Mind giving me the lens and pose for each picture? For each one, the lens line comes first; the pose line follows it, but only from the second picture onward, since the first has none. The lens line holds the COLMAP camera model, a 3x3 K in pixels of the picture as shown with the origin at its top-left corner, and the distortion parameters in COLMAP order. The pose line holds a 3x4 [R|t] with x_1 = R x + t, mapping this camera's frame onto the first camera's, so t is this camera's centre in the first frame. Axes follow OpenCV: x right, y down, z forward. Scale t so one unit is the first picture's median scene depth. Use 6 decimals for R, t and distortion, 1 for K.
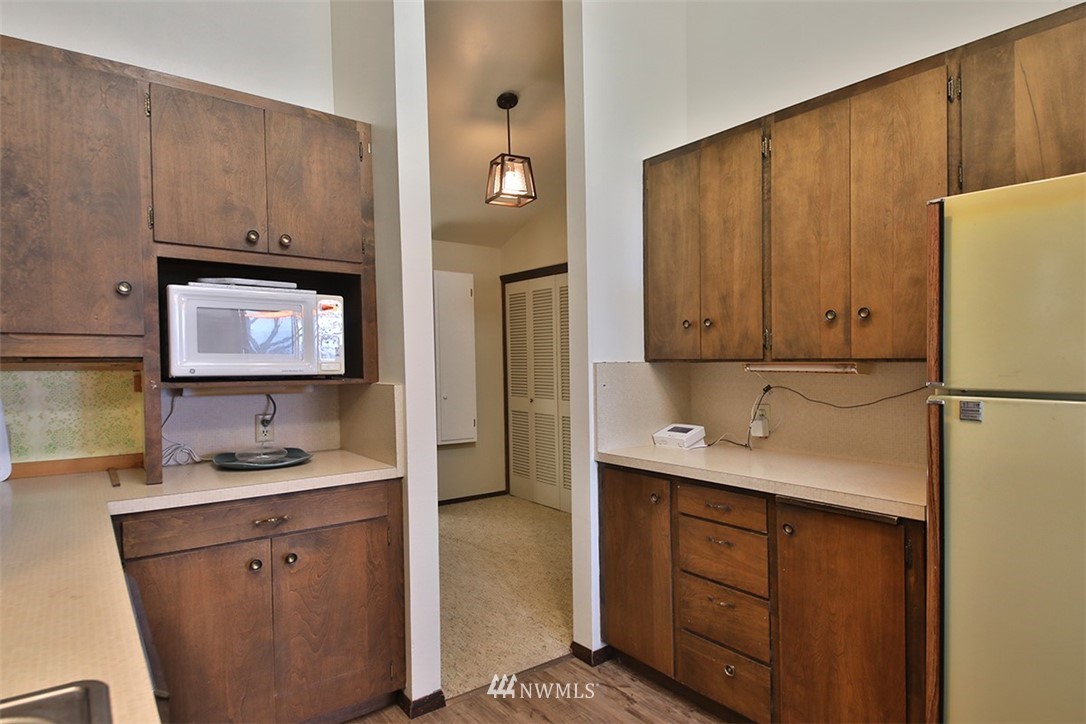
lens RADIAL K [[608.7, 0, 538.5], [0, 608.7, 364.6], [0, 0, 1]] dist [0.007628, -0.011977]
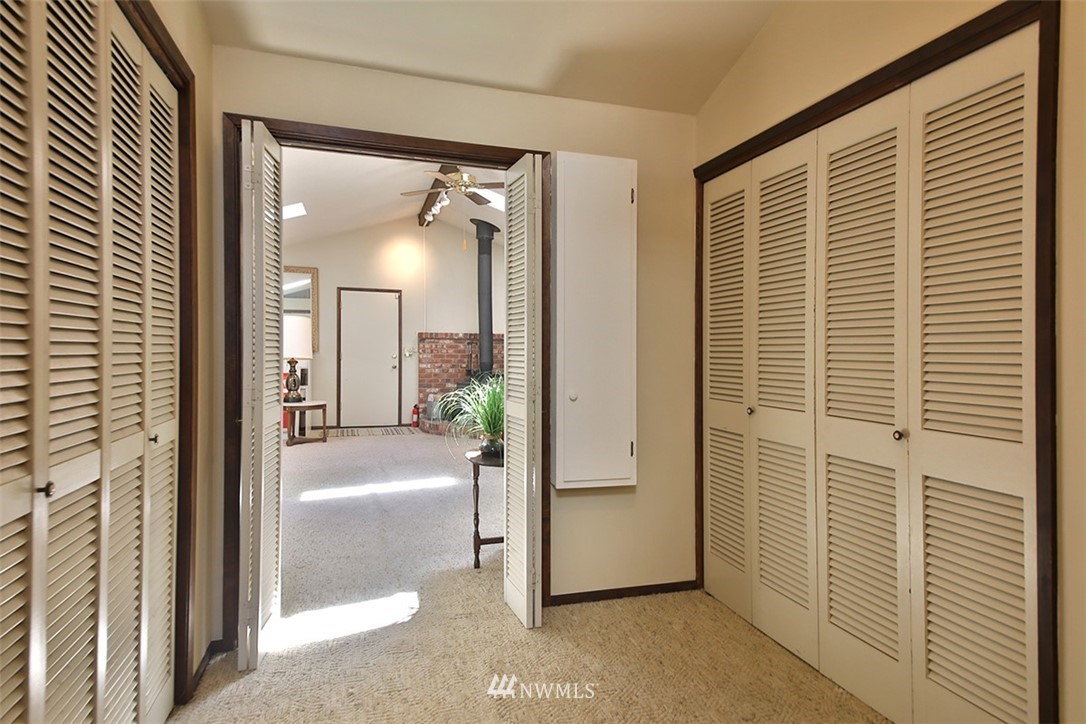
lens RADIAL K [[608.7, 0, 551.6], [0, 608.7, 343.7], [0, 0, 1]] dist [0.007628, -0.011977]
pose [[0.947938, 0.020732, -0.317779, -0.023836], [-0.028031, 0.999437, -0.018413, 0.045990], [0.317218, 0.026362, 0.947986, 1.208768]]
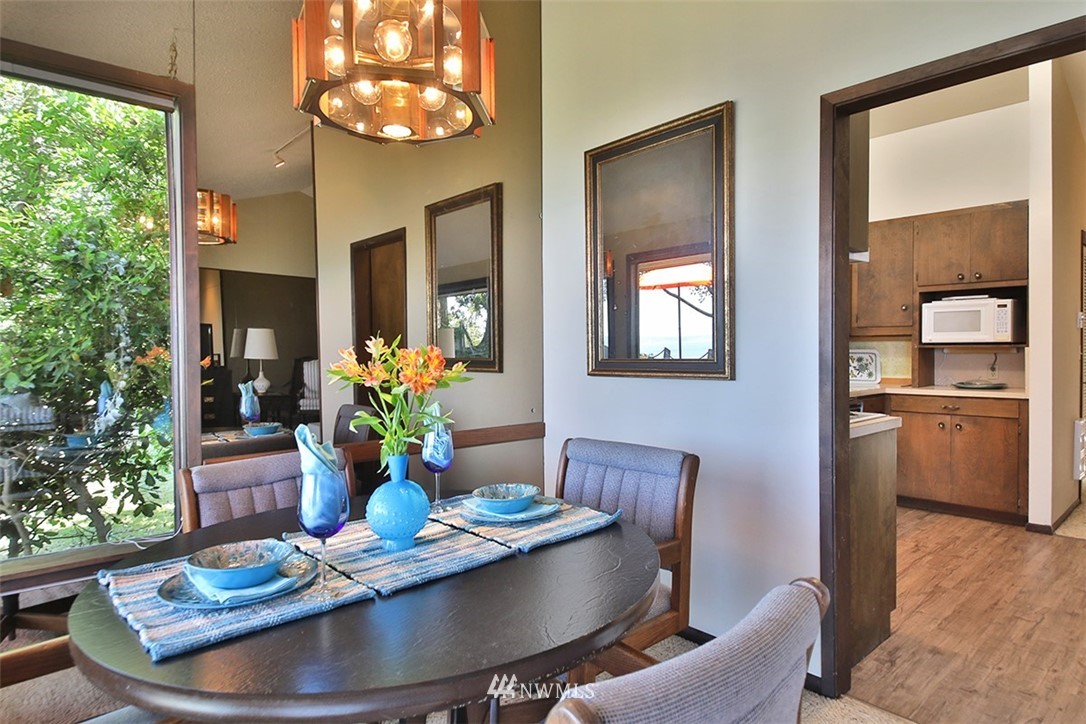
lens RADIAL K [[608.7, 0, 556.3], [0, 608.7, 388.3], [0, 0, 1]] dist [0.007628, -0.011977]
pose [[0.111511, 0.067859, -0.991444, 1.372642], [0.003090, 0.997637, 0.068630, 0.025086], [0.993758, -0.010717, 0.111038, -0.579900]]
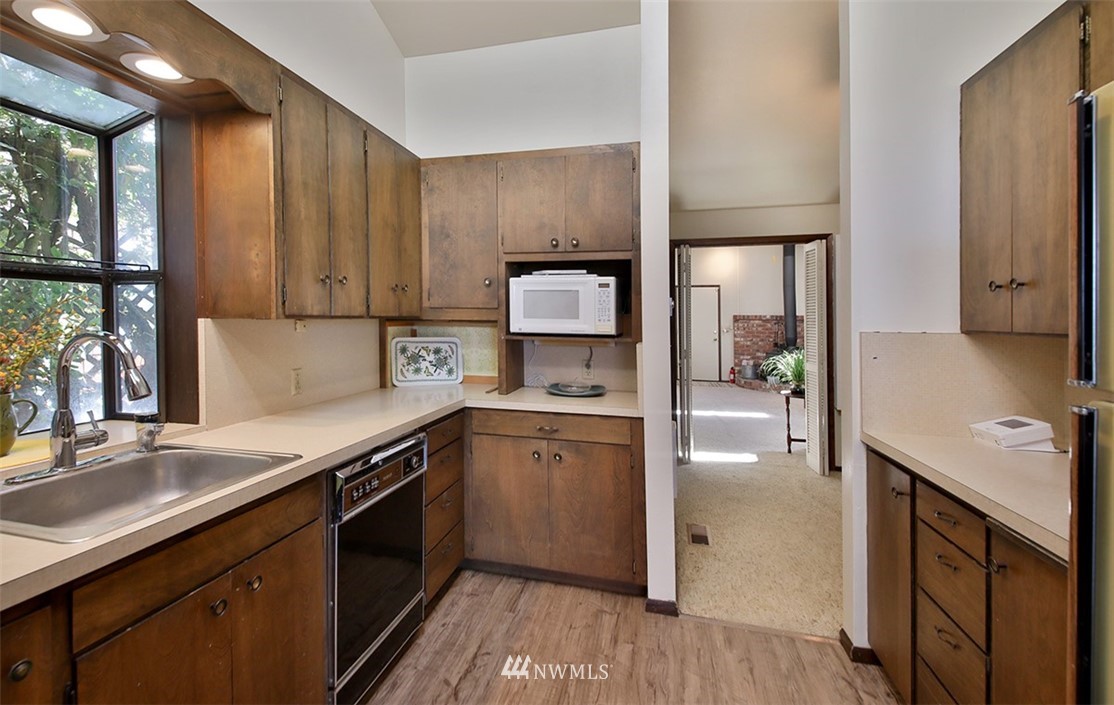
lens RADIAL K [[518.4, 0, 490.8], [0, 518.4, 321.9], [0, 0, 1]] dist [0.002845, -0.004744]
pose [[0.582107, 0.015676, -0.812961, 0.453870], [-0.017010, 0.999830, 0.007099, -0.016140], [0.812934, 0.009696, 0.582275, 0.108197]]
